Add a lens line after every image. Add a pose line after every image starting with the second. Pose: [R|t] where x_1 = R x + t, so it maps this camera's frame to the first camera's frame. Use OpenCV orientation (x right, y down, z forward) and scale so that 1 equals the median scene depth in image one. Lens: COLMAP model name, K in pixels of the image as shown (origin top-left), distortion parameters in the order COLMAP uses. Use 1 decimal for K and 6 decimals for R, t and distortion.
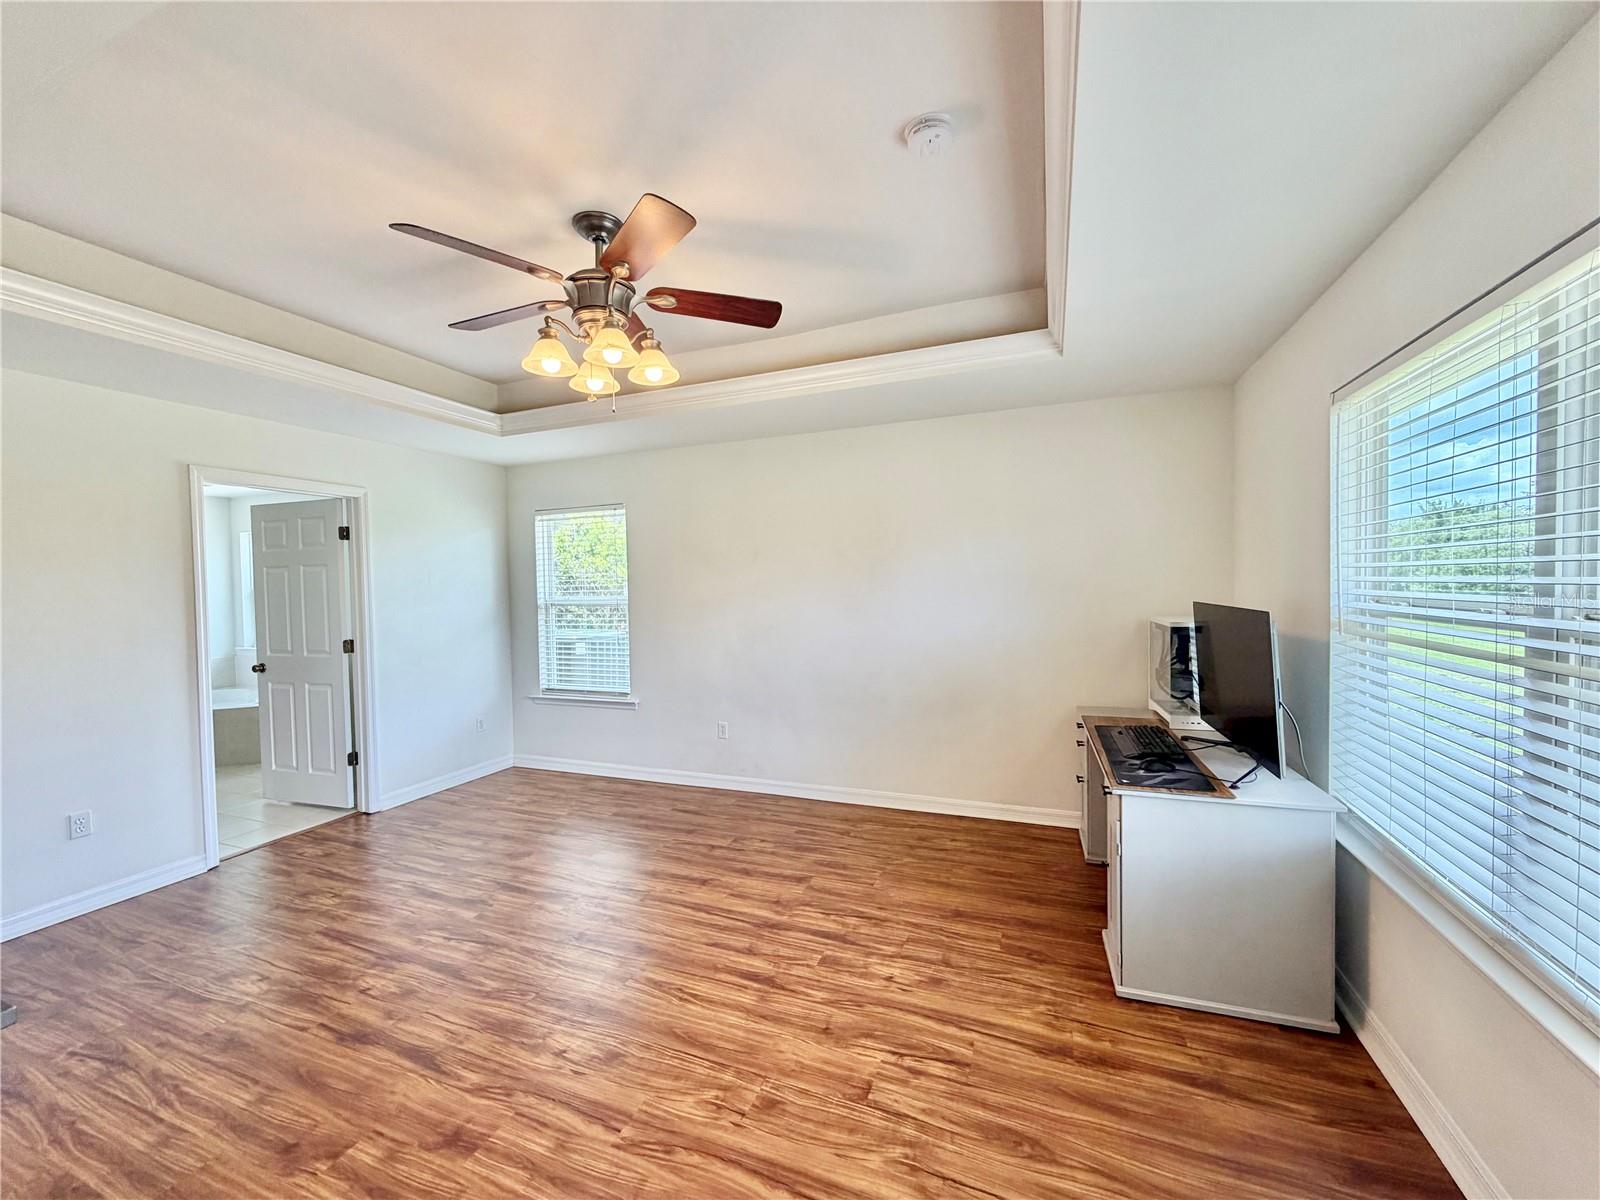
lens RADIAL K [[640.4, 0, 796.9], [0, 640.4, 601.9], [0, 0, 1]] dist [-0.001662, -0.000052]
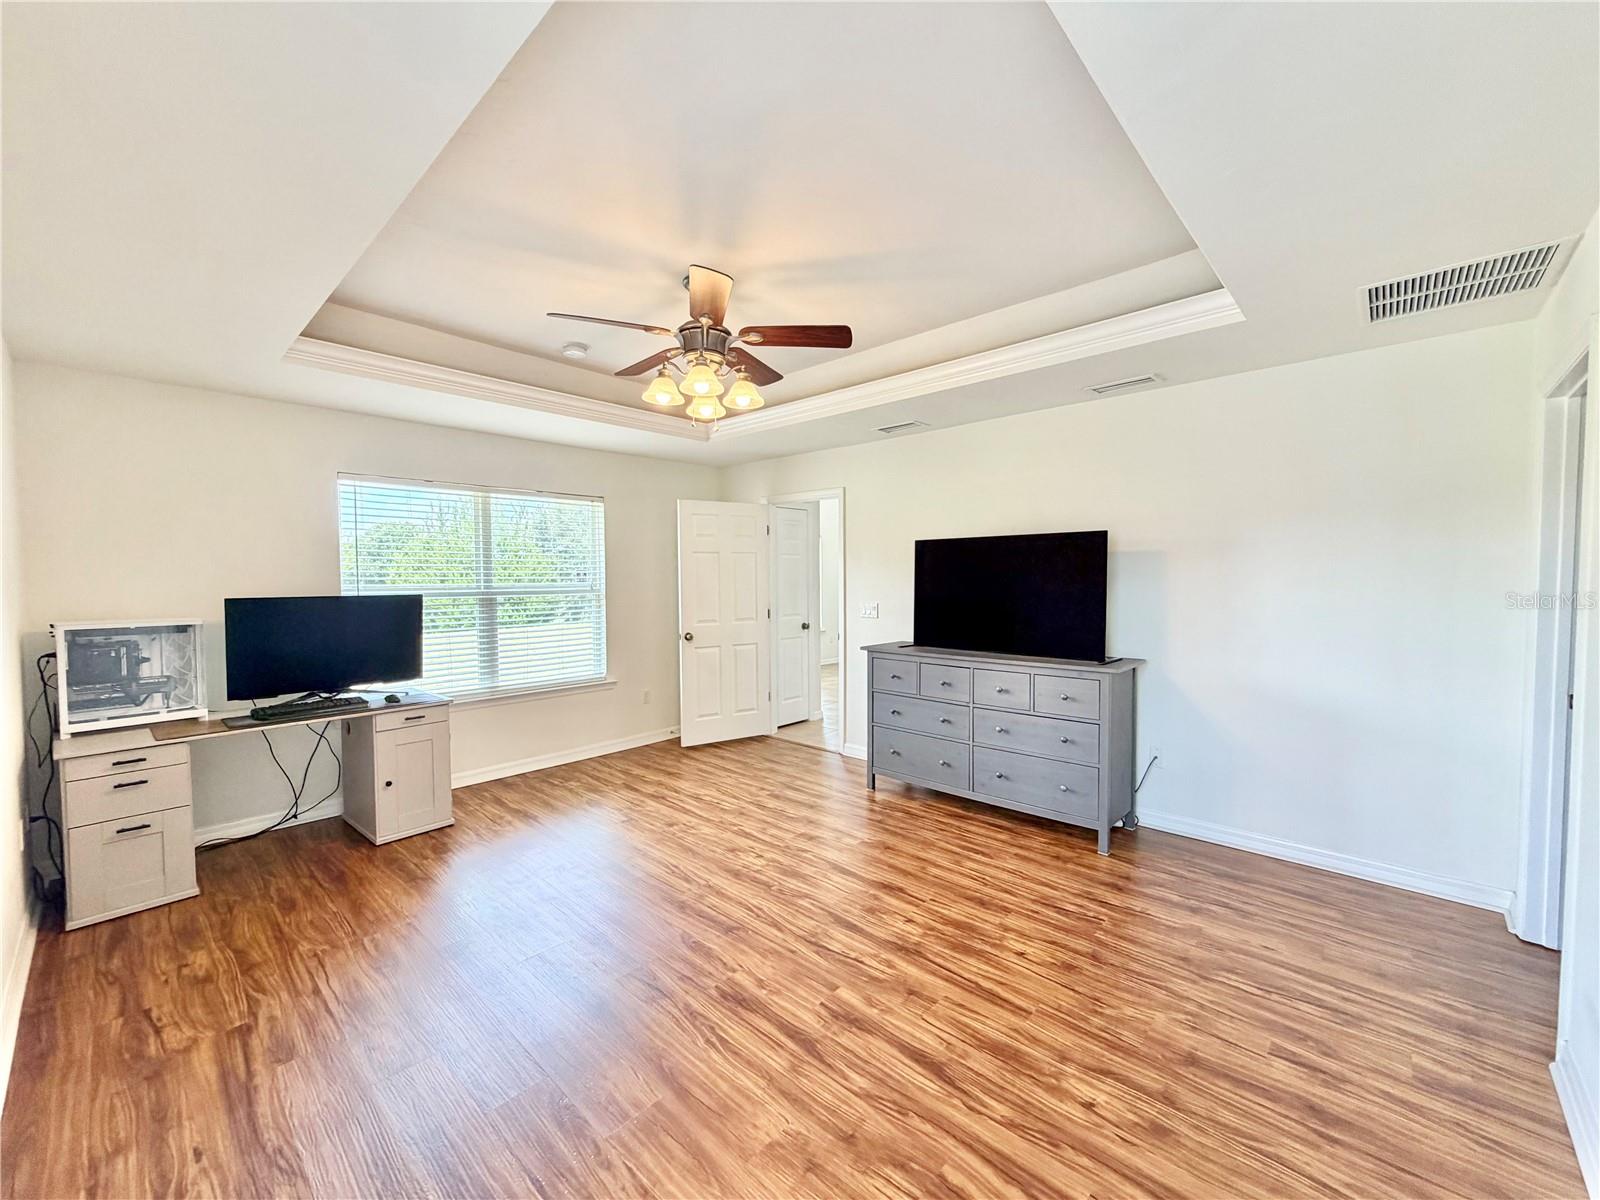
lens RADIAL K [[640.4, 0, 794.6], [0, 640.4, 596.1], [0, 0, 1]] dist [-0.001662, -0.000052]
pose [[-0.928704, 0.012322, 0.370618, -0.814706], [0.034677, 0.997954, 0.053715, -0.032271], [-0.369198, 0.062737, -0.927231, 1.864790]]
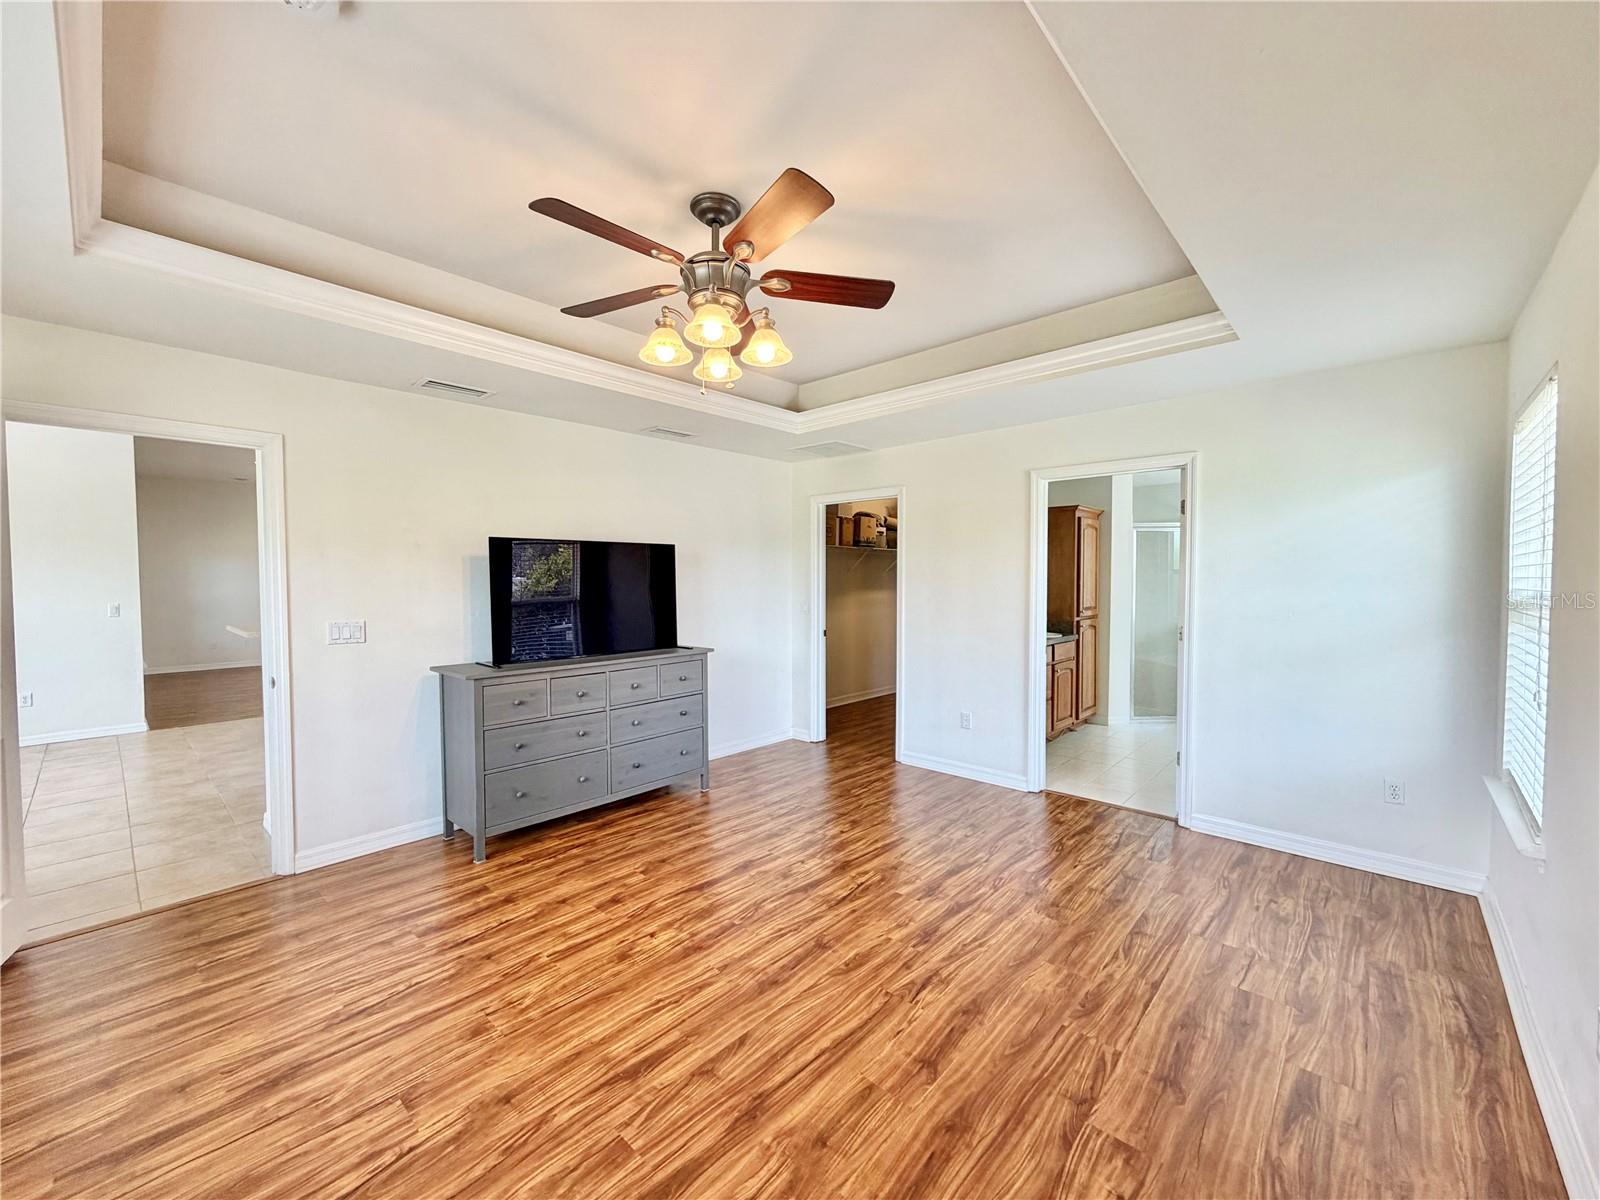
lens RADIAL K [[640.4, 0, 793.2], [0, 640.4, 606.4], [0, 0, 1]] dist [-0.001662, -0.000052]
pose [[-0.361499, 0.060239, -0.930425, 0.522074], [-0.018449, 0.997253, 0.071734, -0.037604], [0.932190, 0.043097, -0.359394, 1.296781]]
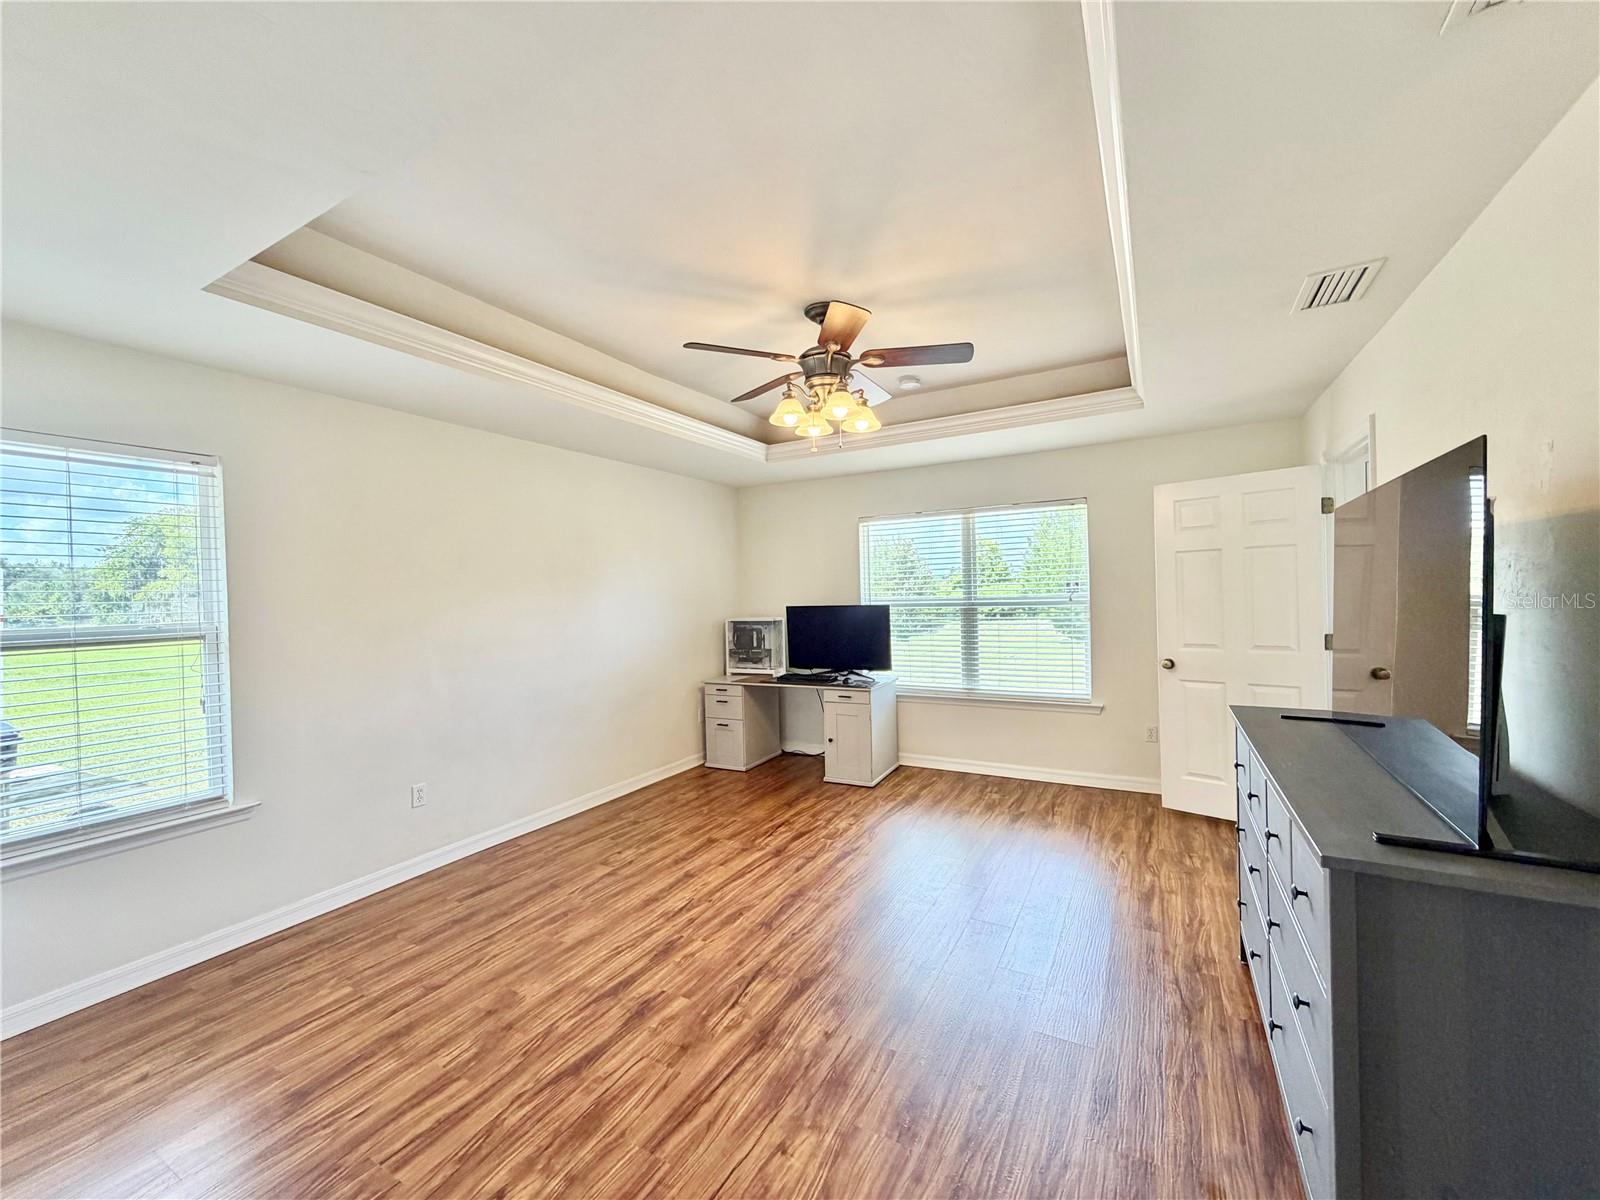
lens RADIAL K [[640.4, 0, 793.7], [0, 640.4, 595.0], [0, 0, 1]] dist [-0.001662, -0.000052]
pose [[0.139656, 0.015614, 0.990077, -1.398528], [0.053334, 0.998306, -0.023267, 0.014981], [-0.988763, 0.056054, 0.138586, 0.792535]]
